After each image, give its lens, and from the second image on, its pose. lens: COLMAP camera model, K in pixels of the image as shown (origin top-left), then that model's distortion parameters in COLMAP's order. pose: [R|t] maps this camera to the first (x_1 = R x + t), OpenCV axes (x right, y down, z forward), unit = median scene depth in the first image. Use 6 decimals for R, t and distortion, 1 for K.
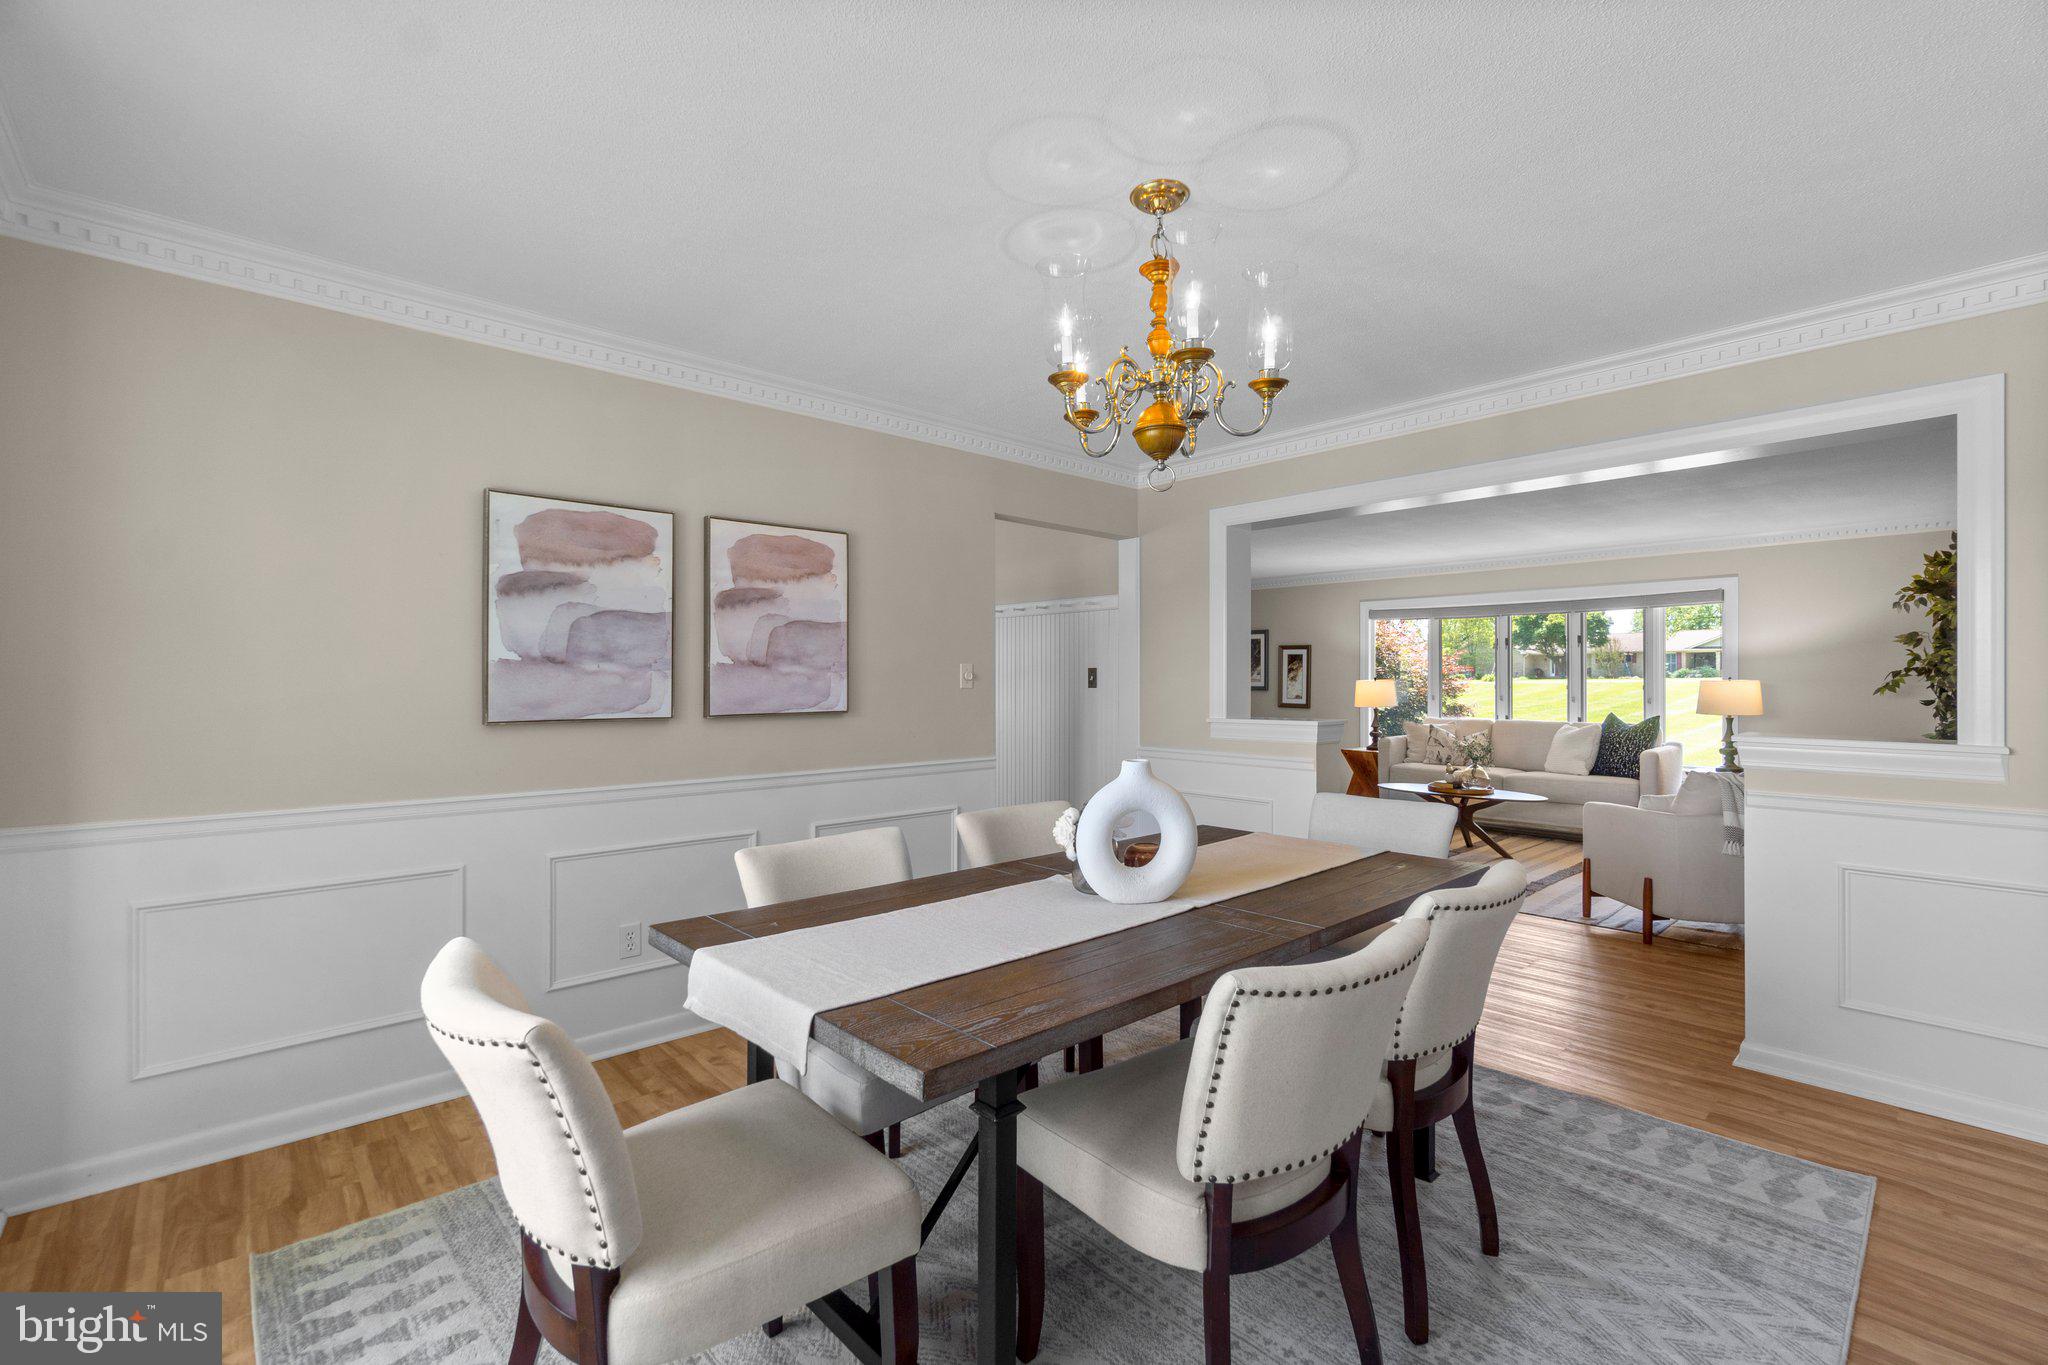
lens RADIAL K [[889.0, 0, 1023.2], [0, 889.0, 677.9], [0, 0, 1]] dist [-0.000973, 0.000079]
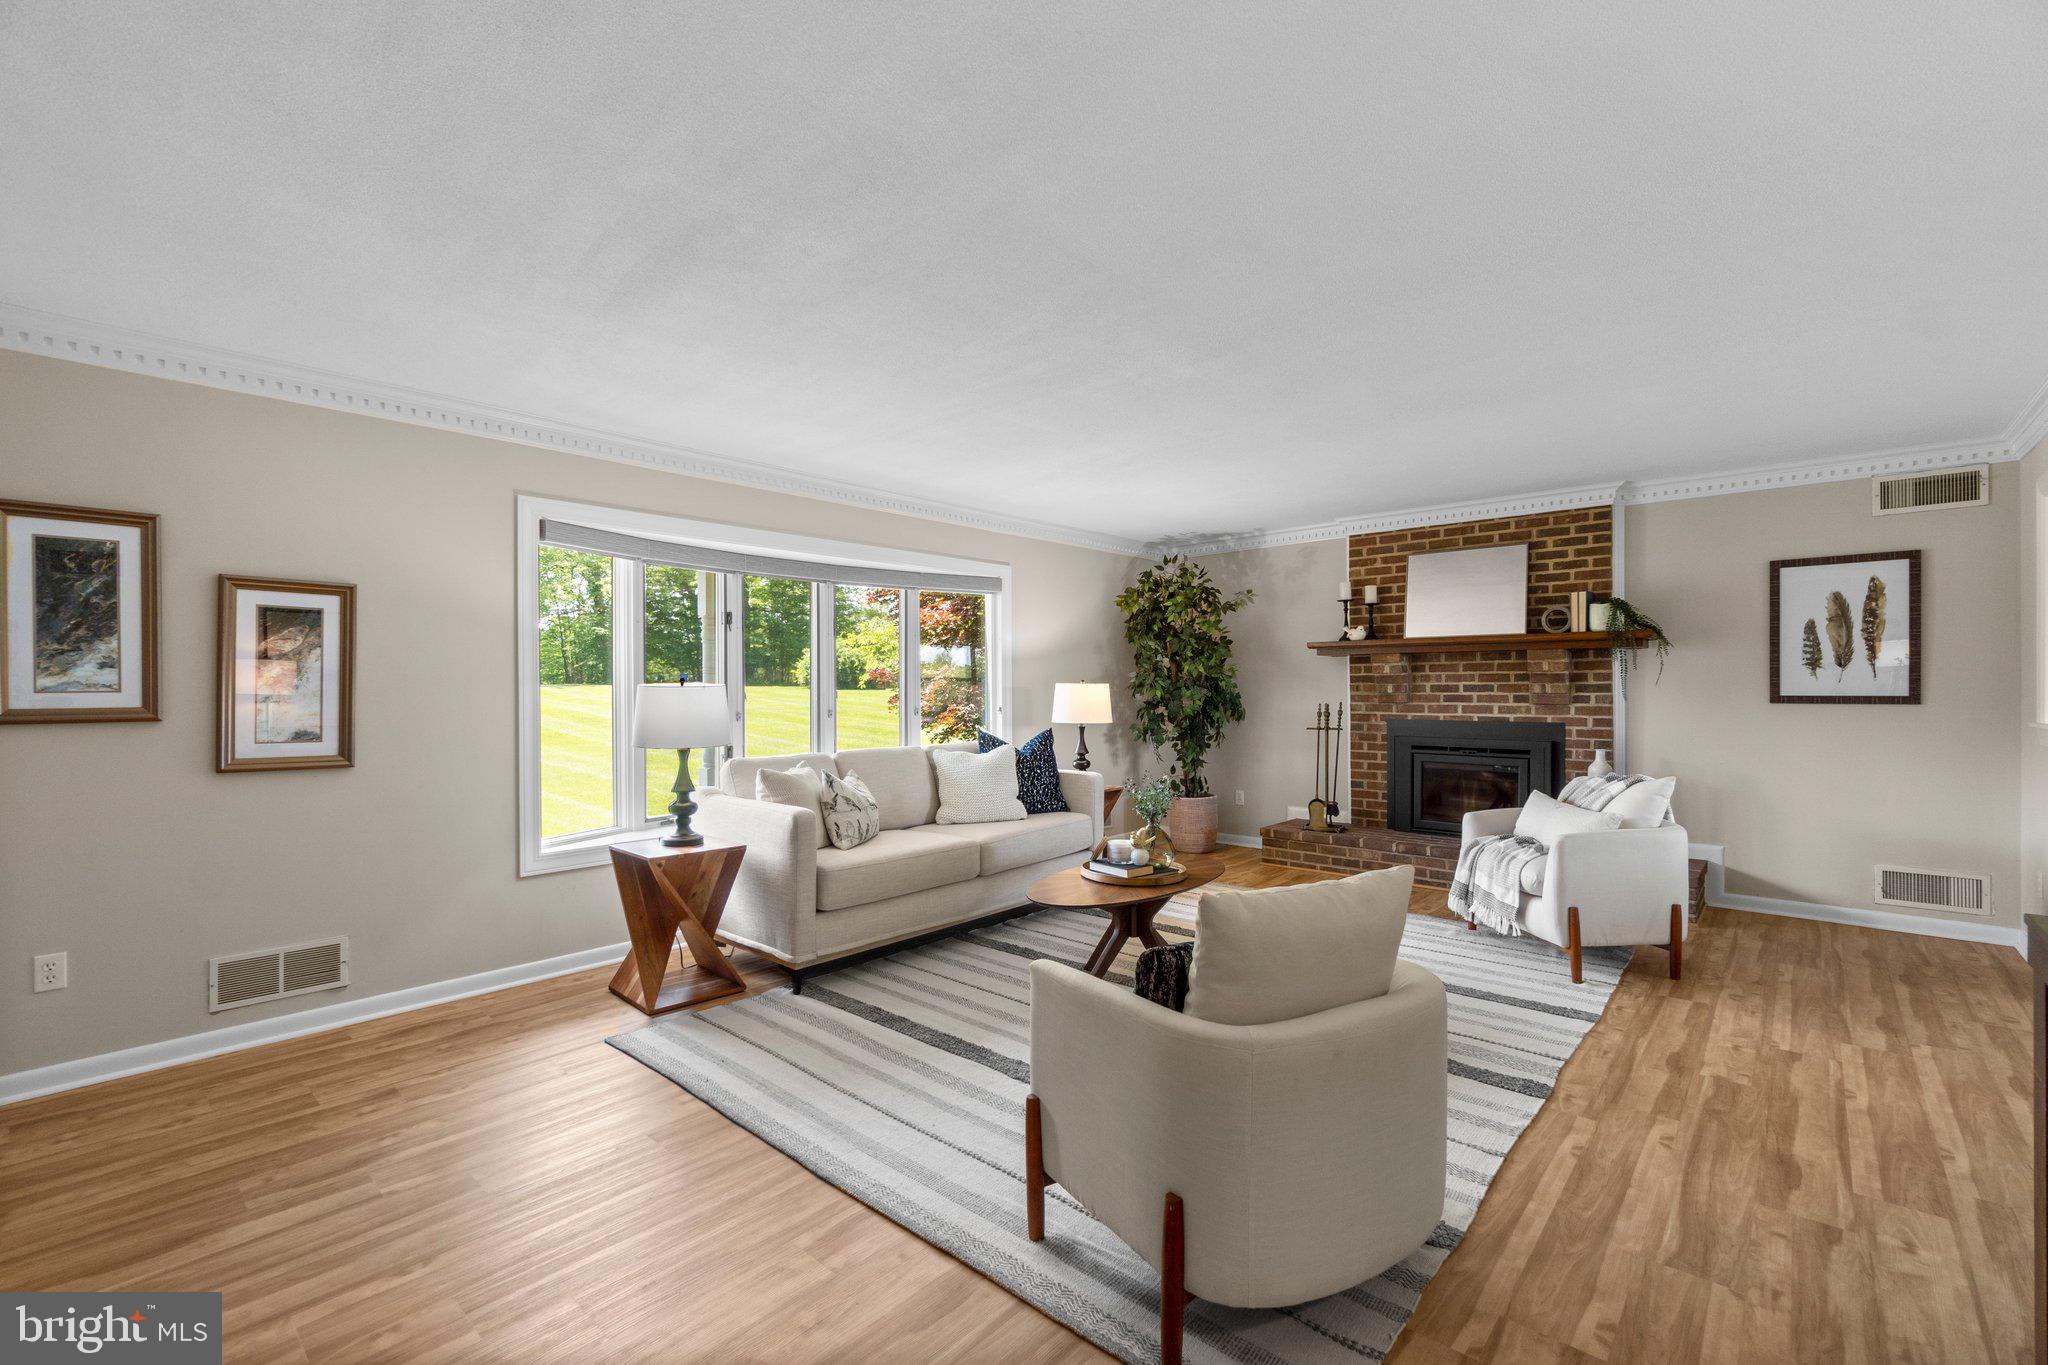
lens RADIAL K [[884.1, 0, 1020.0], [0, 884.1, 692.6], [0, 0, 1]] dist [-0.002800, -0.000017]
pose [[-0.097887, -0.007680, 0.995168, -0.067290], [0.001943, 0.999967, 0.007908, 0.004540], [-0.995196, 0.002708, -0.097869, 1.141745]]
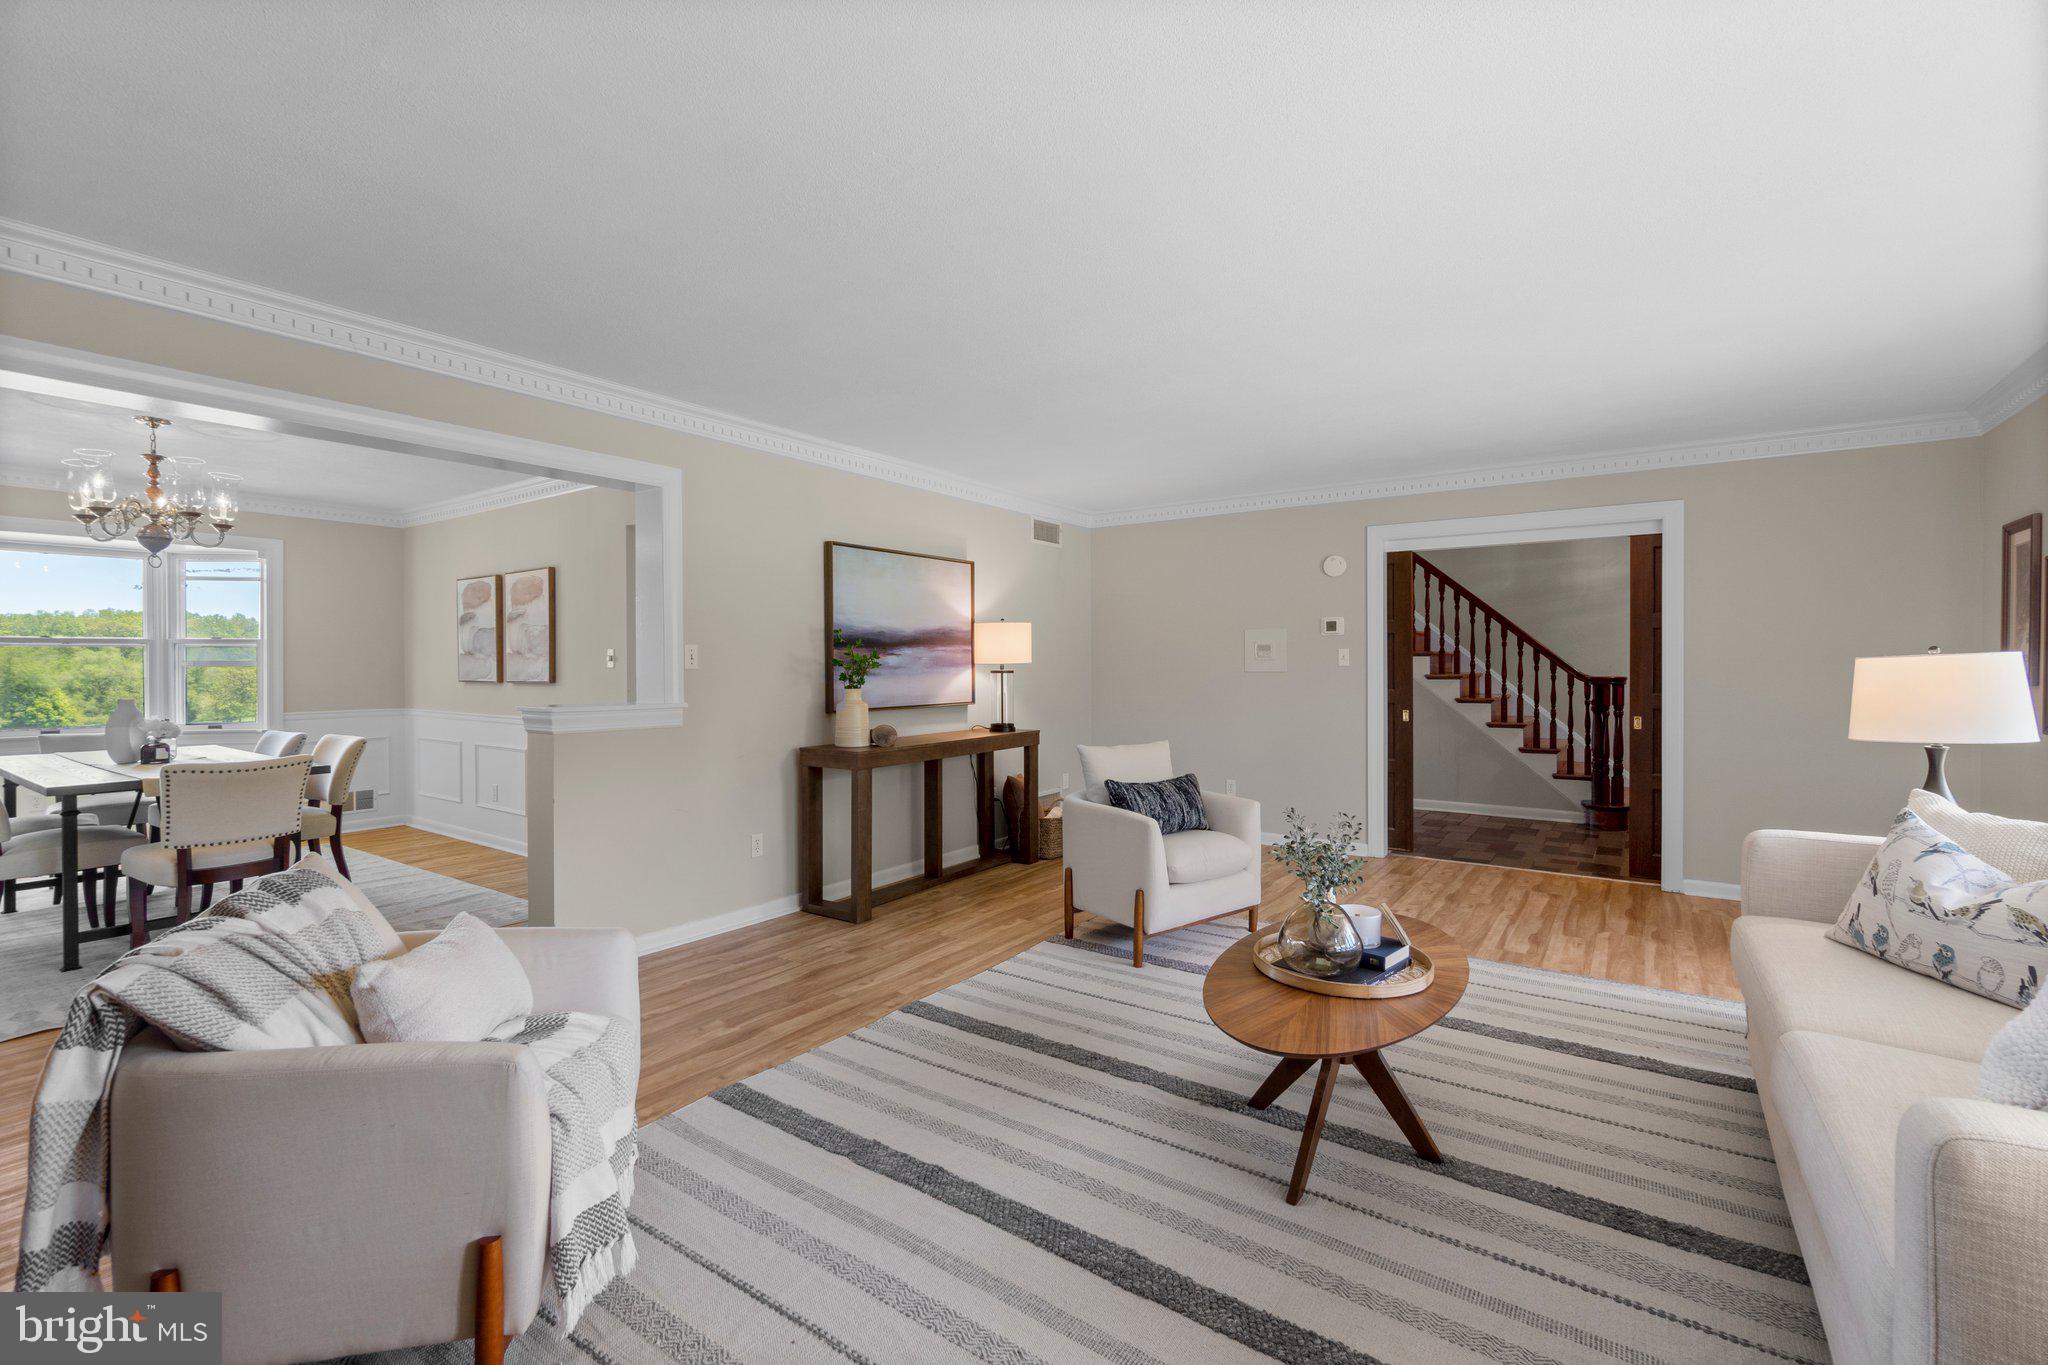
lens RADIAL K [[893.4, 0, 1022.1], [0, 893.4, 670.4], [0, 0, 1]] dist [0.000639, 0.000070]
pose [[0.213740, 0.006478, -0.976869, 0.824190], [0.005044, 0.999957, 0.007735, 0.004820], [0.976878, -0.006580, 0.213698, 0.811123]]
